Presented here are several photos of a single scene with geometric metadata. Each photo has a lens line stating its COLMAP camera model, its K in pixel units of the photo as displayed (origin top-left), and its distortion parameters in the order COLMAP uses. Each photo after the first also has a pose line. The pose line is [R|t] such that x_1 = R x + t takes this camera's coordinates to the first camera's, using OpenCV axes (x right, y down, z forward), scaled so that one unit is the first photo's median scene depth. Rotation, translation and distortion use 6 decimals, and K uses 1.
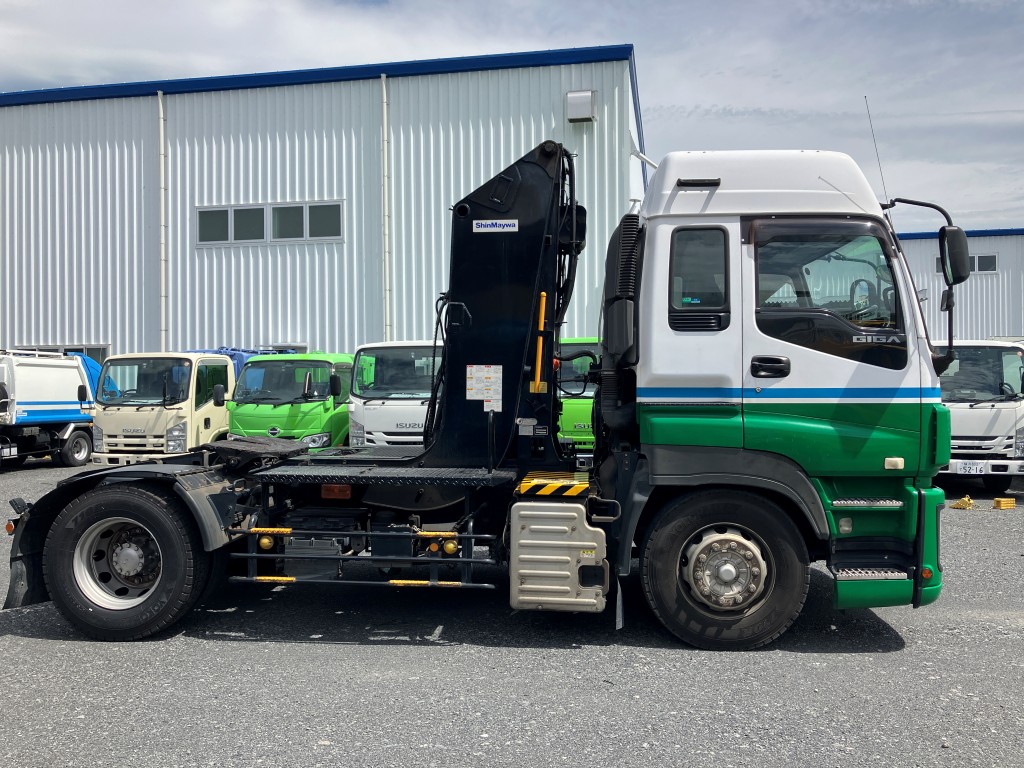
lens RADIAL K [[835.9, 0, 515.6], [0, 835.9, 376.1], [0, 0, 1]] dist [0.040378, -0.051721]
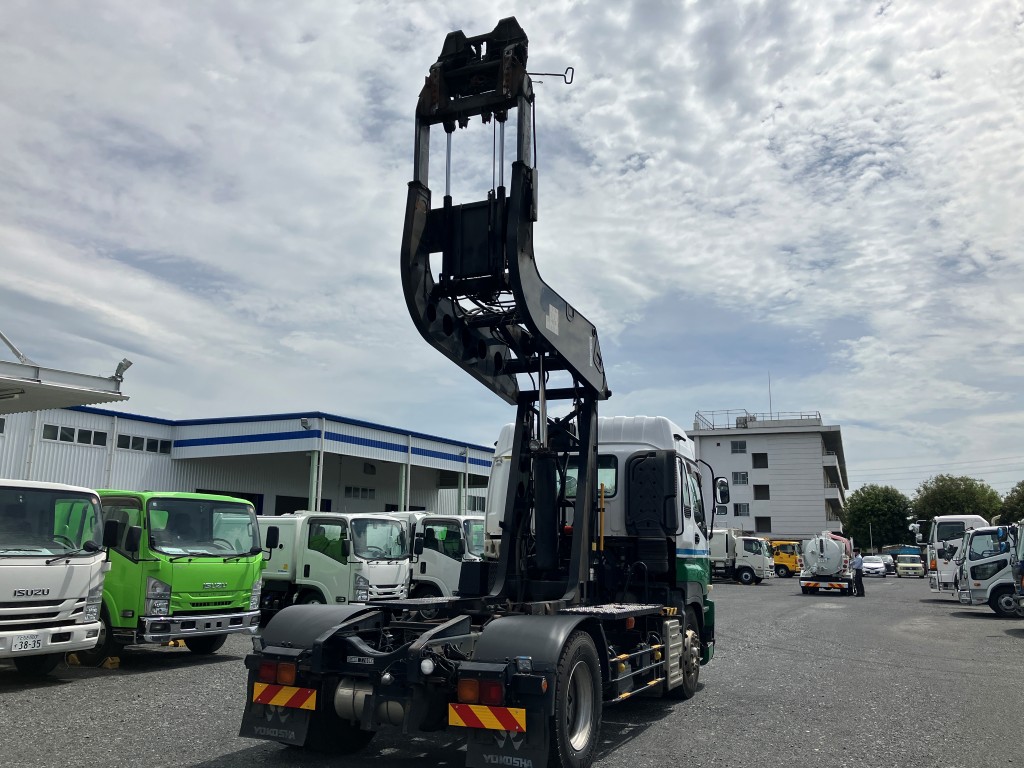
lens RADIAL K [[835.9, 0, 504.2], [0, 835.9, 398.8], [0, 0, 1]] dist [0.040378, -0.051721]
pose [[0.330894, 0.179239, 0.926489, -1.632530], [-0.024118, 0.983082, -0.181574, 0.032468], [-0.943360, 0.037737, 0.329619, 0.738568]]
